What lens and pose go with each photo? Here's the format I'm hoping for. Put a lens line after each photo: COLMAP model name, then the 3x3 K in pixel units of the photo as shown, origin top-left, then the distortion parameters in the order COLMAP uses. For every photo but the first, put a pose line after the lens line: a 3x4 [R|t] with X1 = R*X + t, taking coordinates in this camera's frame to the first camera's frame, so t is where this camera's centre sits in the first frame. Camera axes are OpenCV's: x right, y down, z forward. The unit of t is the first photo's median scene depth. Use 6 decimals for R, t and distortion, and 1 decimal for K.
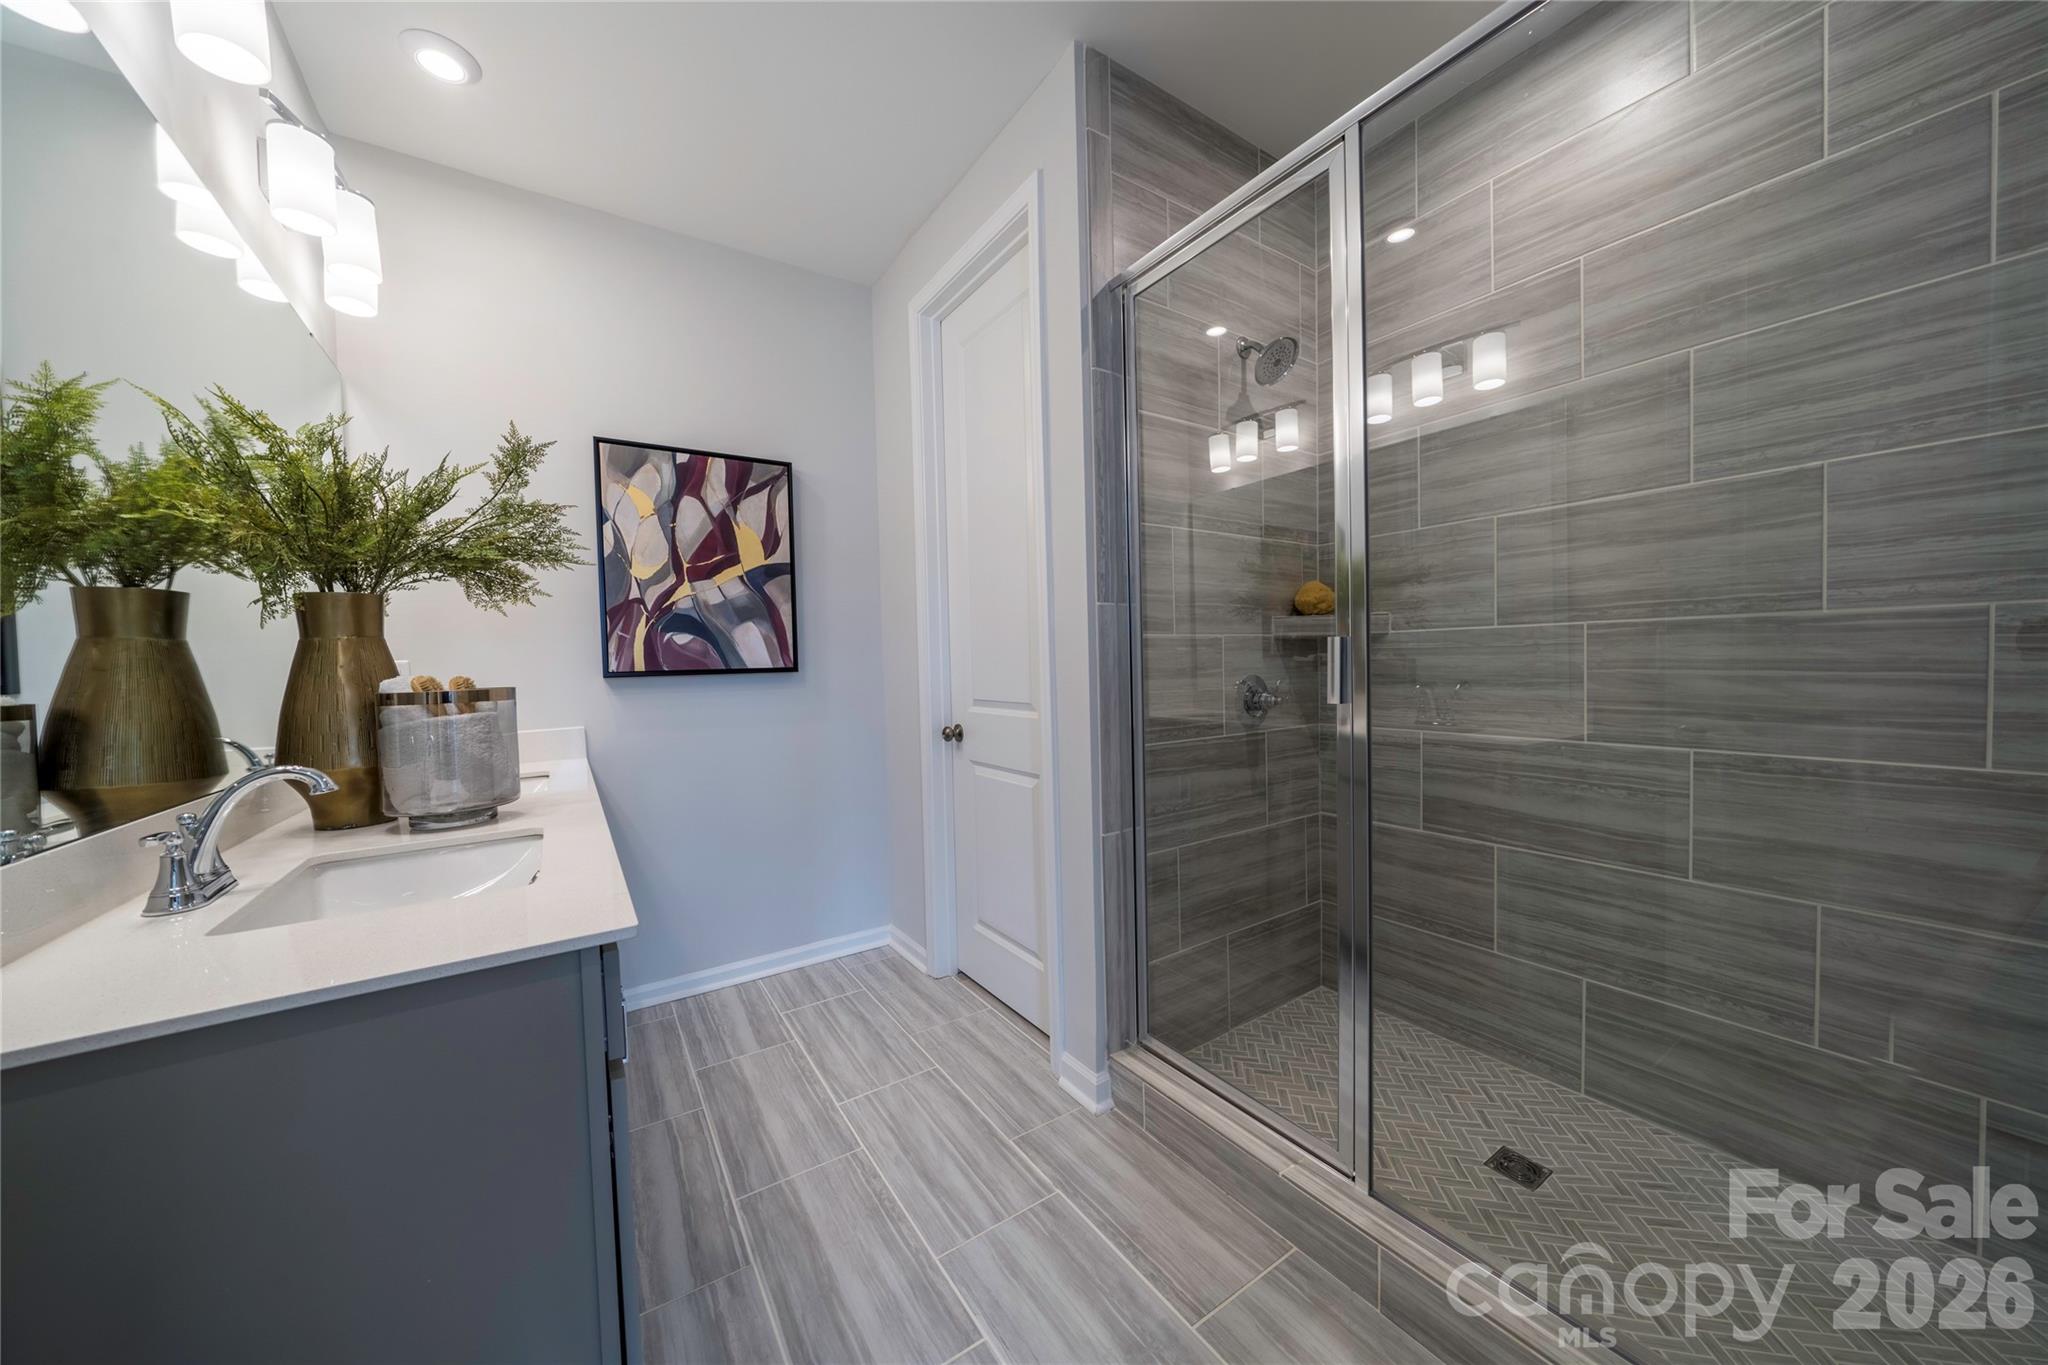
lens RADIAL K [[709.4, 0, 1023.7], [0, 709.4, 668.5], [0, 0, 1]] dist [-0.006382, -0.000072]
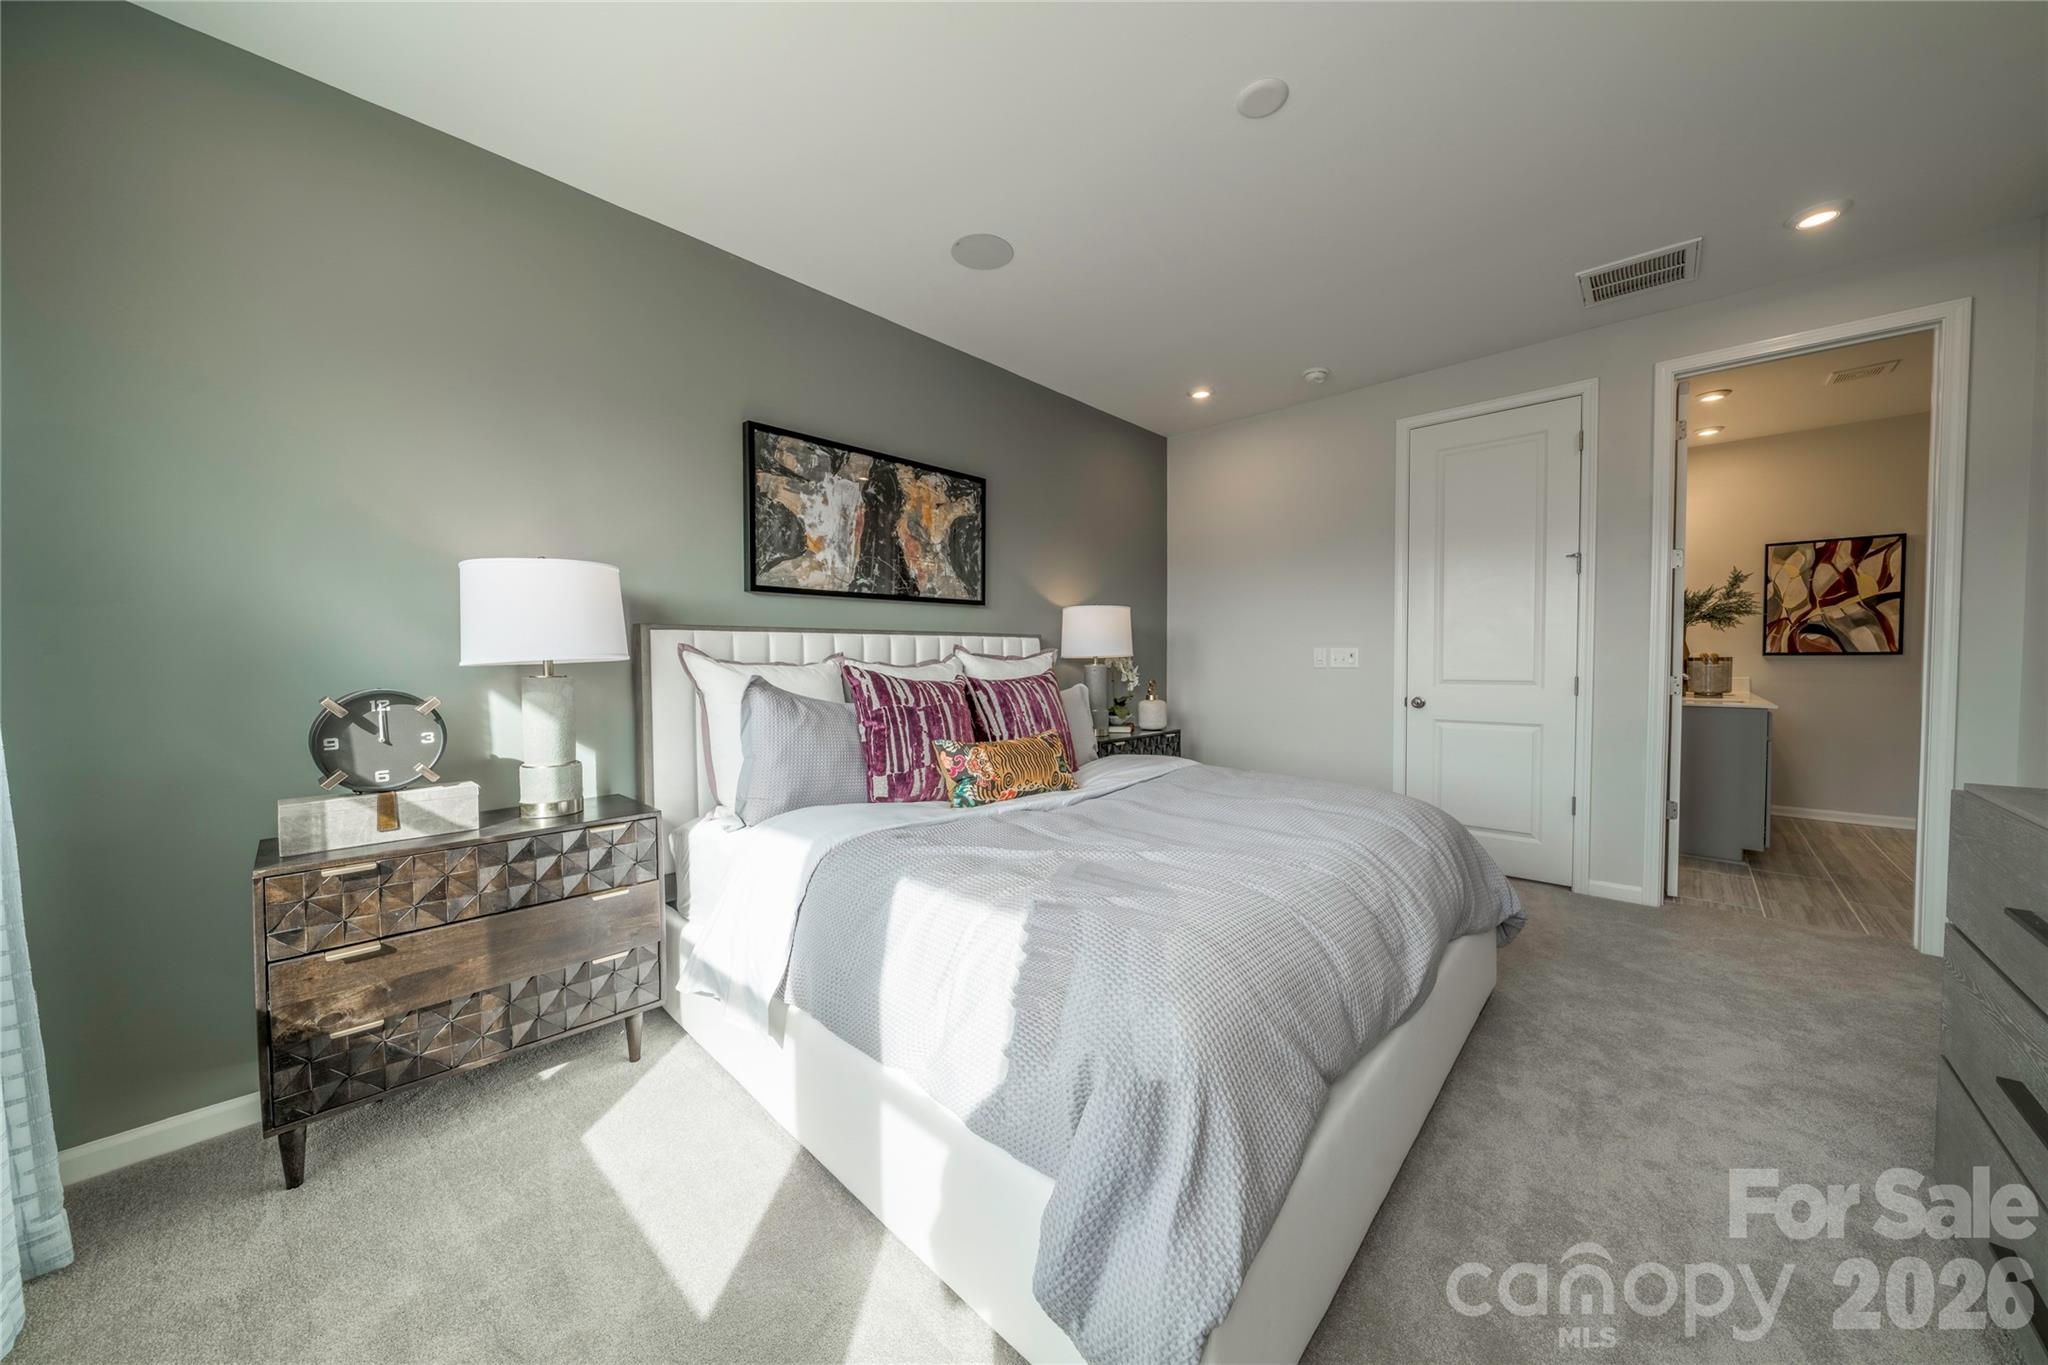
lens RADIAL K [[709.4, 0, 1023.7], [0, 709.4, 668.5], [0, 0, 1]] dist [-0.006382, -0.000072]
pose [[0.242038, 0.058970, -0.968473, 0.902426], [-0.014542, 0.998260, 0.057150, -0.032602], [0.970158, 0.000251, 0.242475, -1.633825]]
